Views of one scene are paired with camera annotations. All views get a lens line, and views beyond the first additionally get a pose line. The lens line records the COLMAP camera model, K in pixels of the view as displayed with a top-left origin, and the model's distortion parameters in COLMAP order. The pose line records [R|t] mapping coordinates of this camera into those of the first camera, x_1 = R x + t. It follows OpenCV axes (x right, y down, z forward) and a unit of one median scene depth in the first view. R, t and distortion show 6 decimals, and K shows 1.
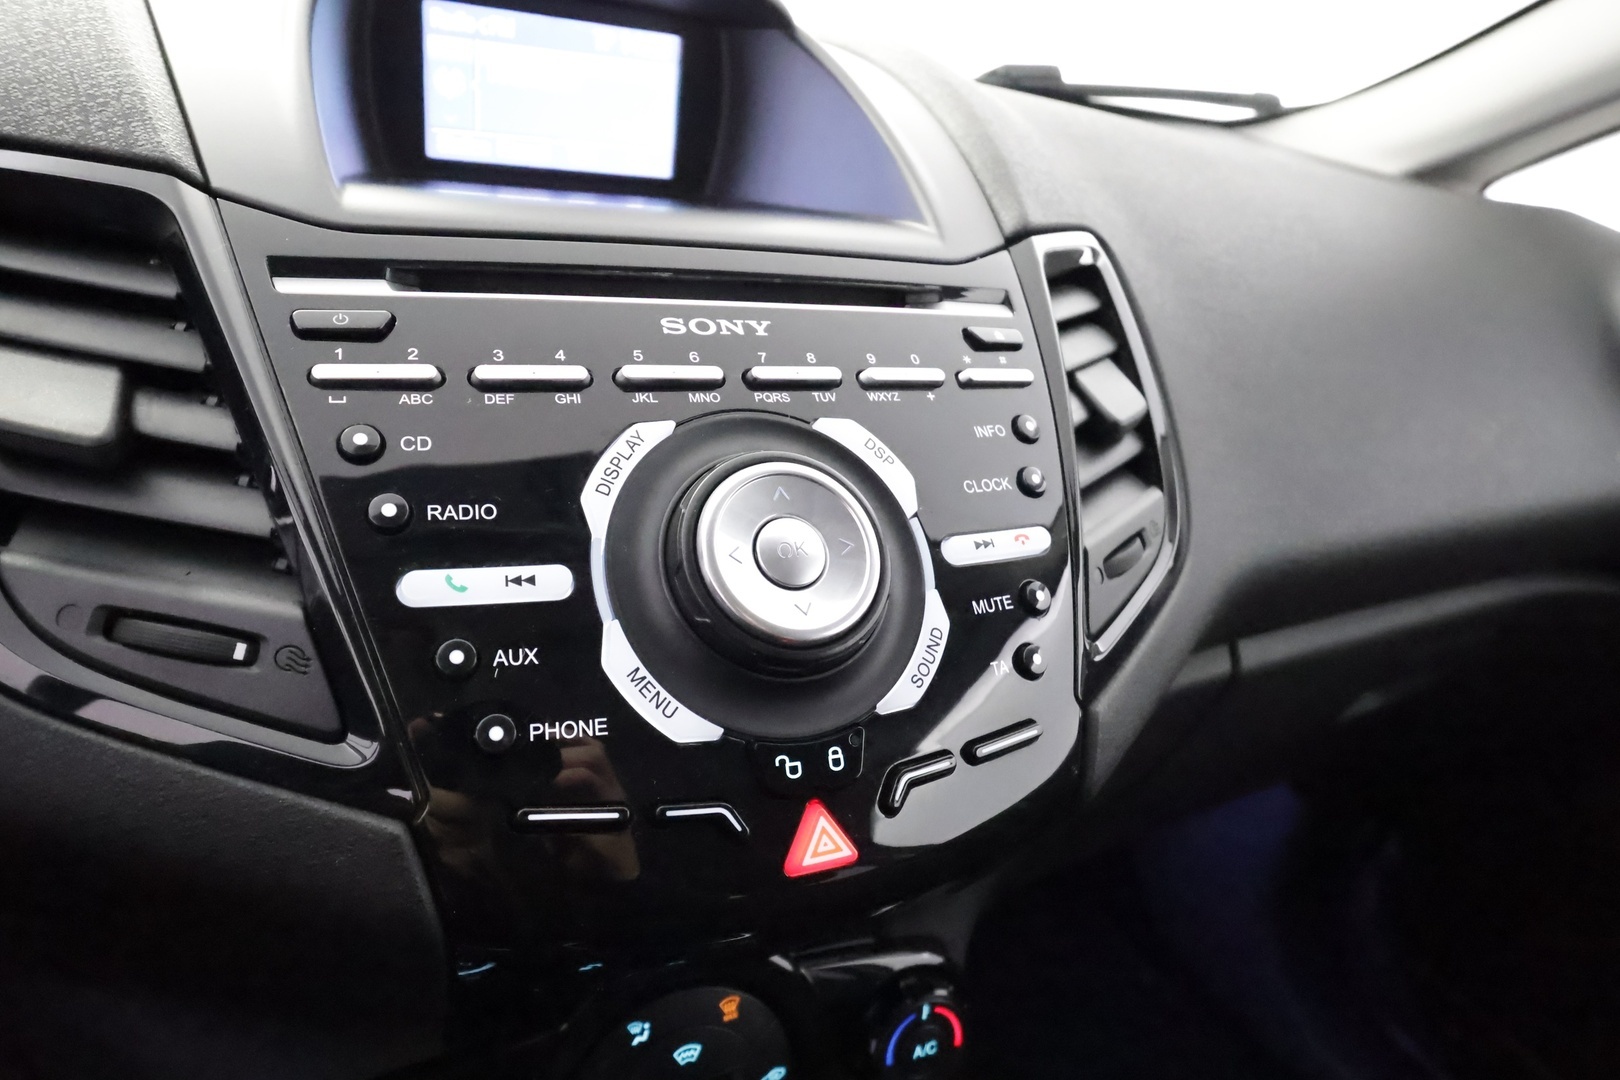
lens RADIAL K [[1057.8, 0, 810.0], [0, 1057.8, 540.0], [0, 0, 1]] dist [0.003324, 0.001031]
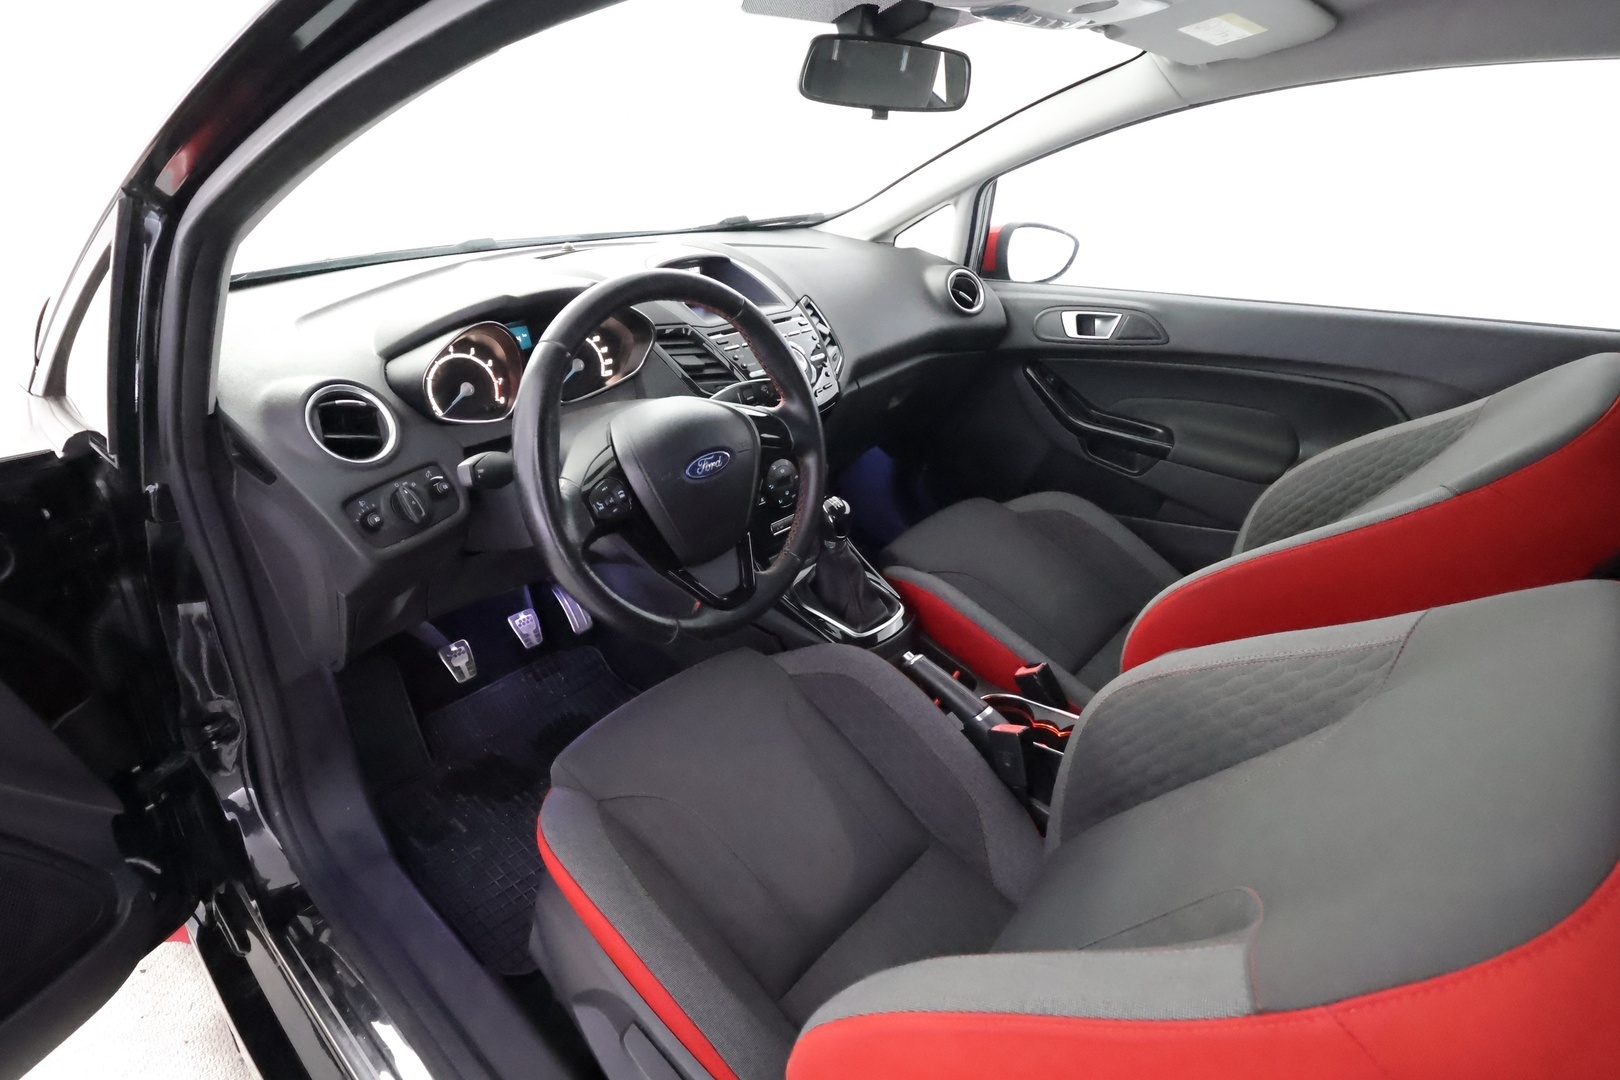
lens RADIAL K [[882.0, 0, 810.0], [0, 882.0, 540.0], [0, 0, 1]] dist [0.000776, -0.000229]
pose [[0.909494, -0.277190, 0.309816, -1.354834], [0.256142, 0.960638, 0.107544, 0.360486], [-0.327431, -0.018454, 0.944695, -2.977307]]
